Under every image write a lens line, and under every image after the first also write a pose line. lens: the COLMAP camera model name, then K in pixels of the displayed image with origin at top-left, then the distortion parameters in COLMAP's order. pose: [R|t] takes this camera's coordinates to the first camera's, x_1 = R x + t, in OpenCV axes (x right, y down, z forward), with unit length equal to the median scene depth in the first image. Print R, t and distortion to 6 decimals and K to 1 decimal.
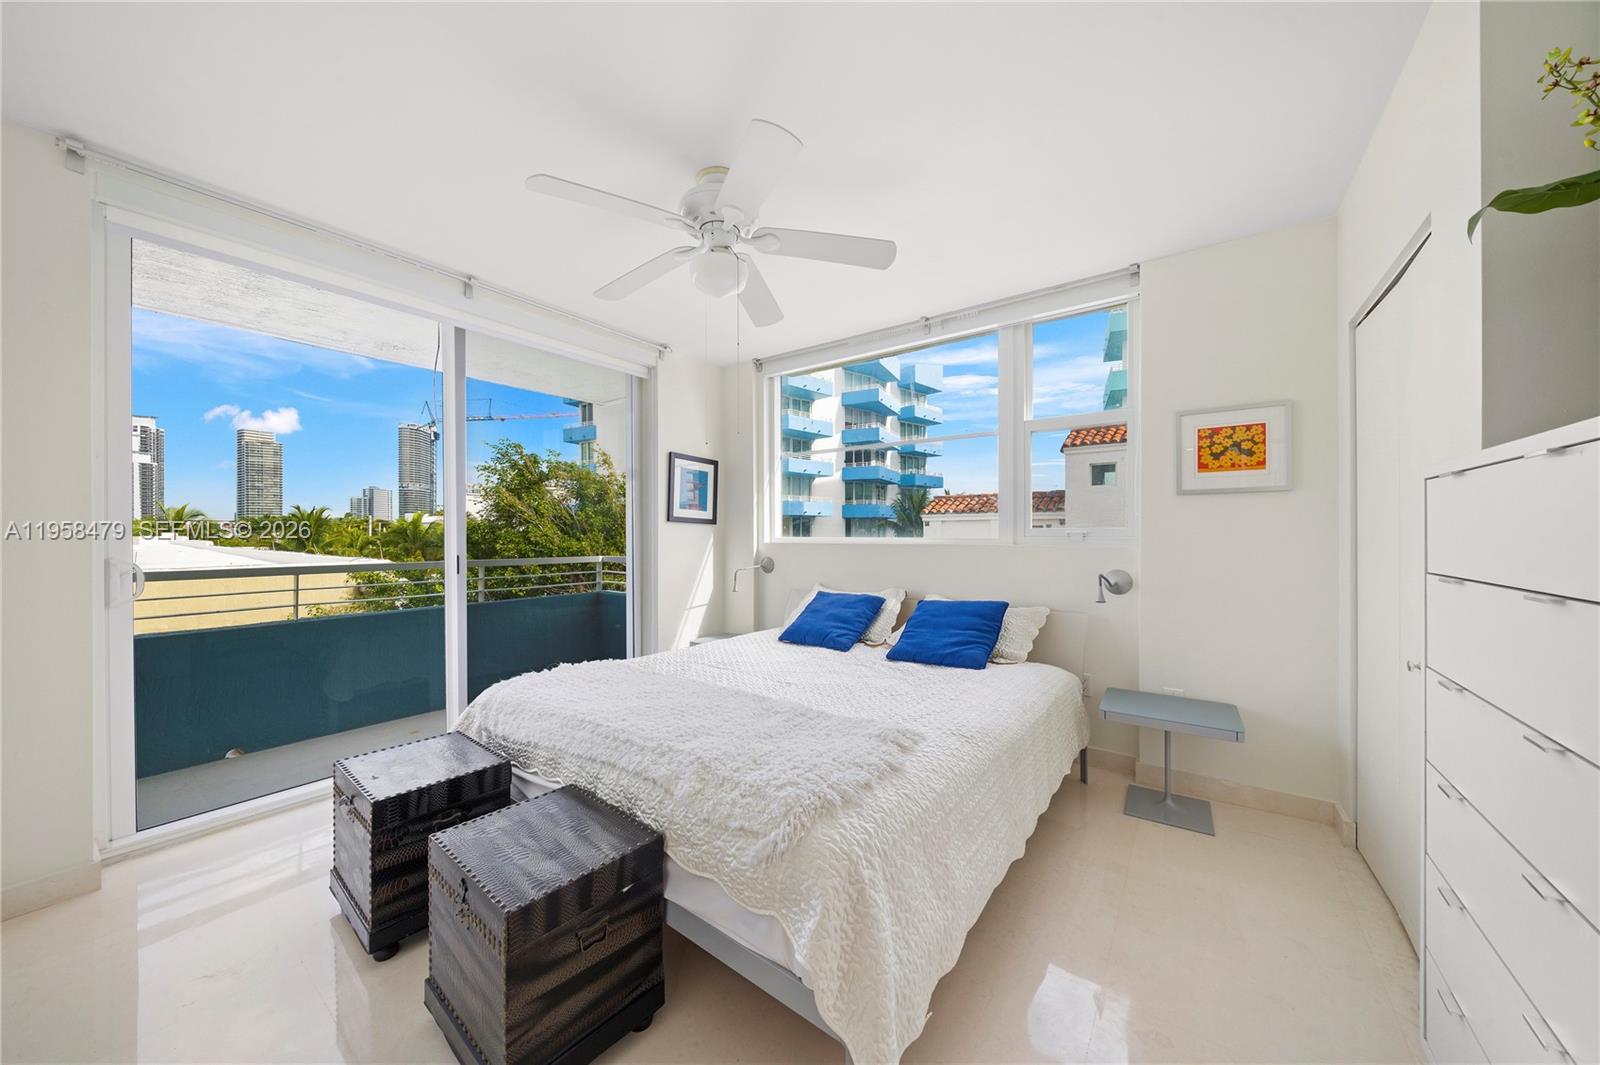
lens RADIAL K [[550.3, 0, 802.4], [0, 550.3, 525.1], [0, 0, 1]] dist [-0.000745, -0.000050]
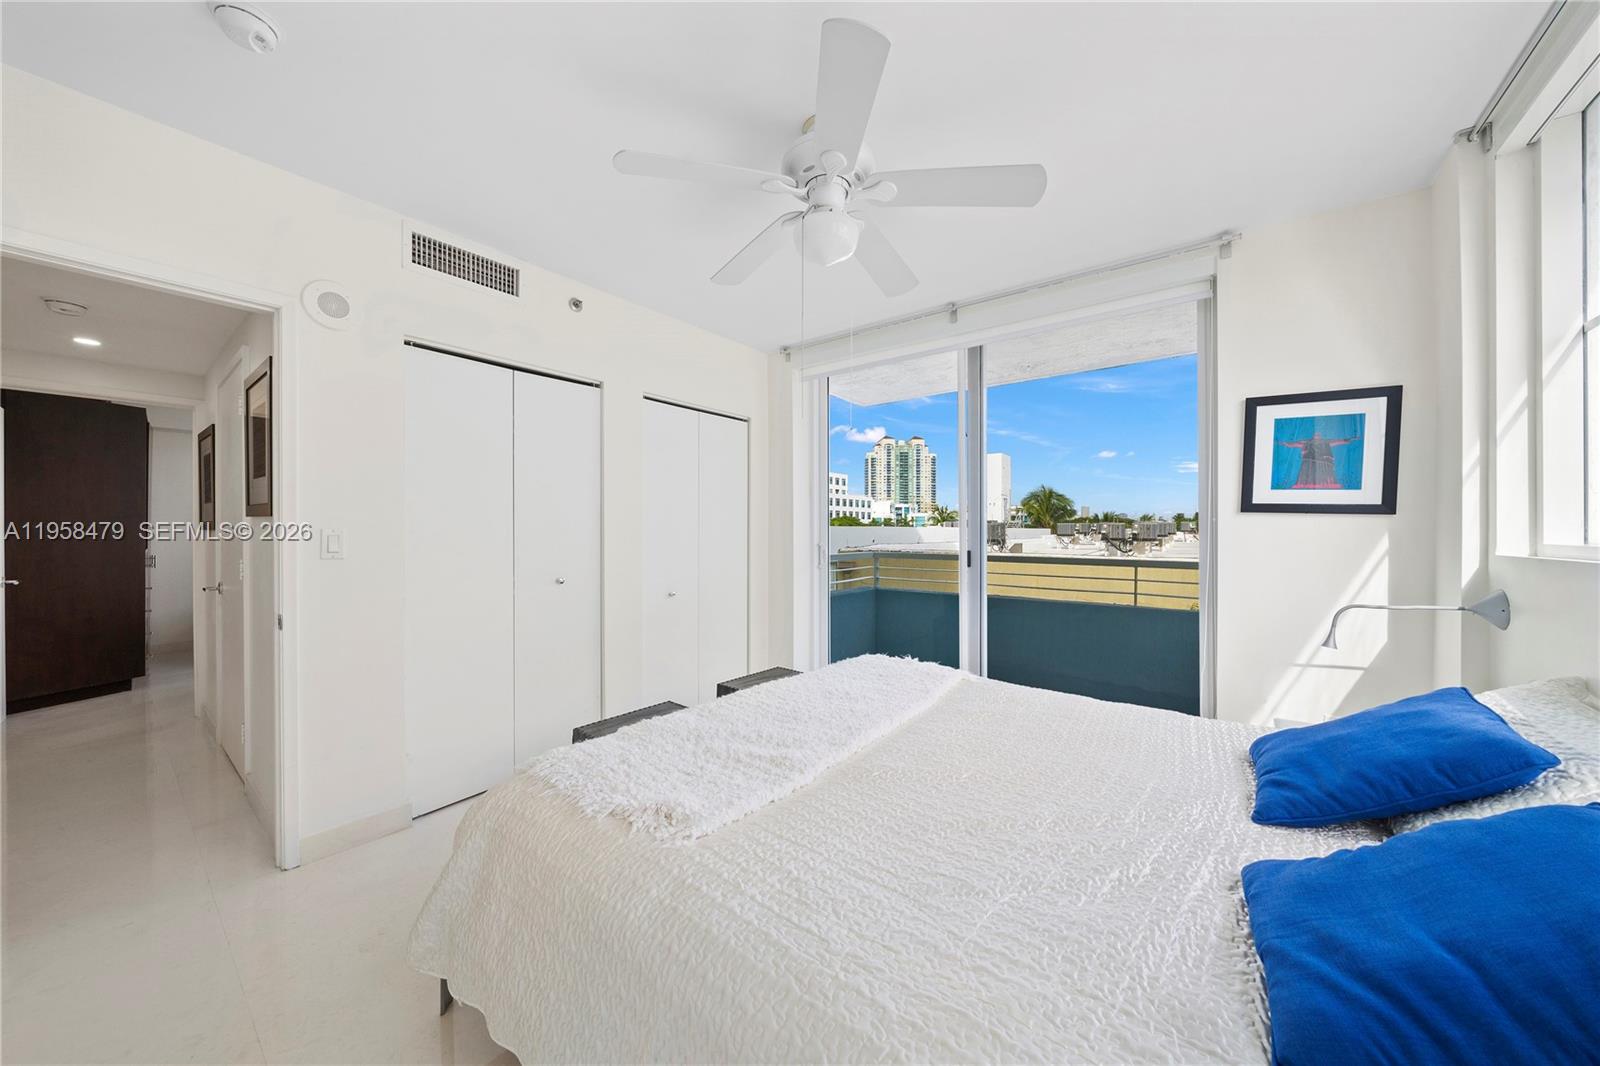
lens RADIAL K [[550.3, 0, 802.4], [0, 550.3, 525.6], [0, 0, 1]] dist [-0.000745, -0.000050]
pose [[-0.021982, -0.008358, -0.999723, 0.379562], [0.013748, 0.999868, -0.008661, 0.006598], [0.999664, -0.013935, -0.021864, 0.512970]]
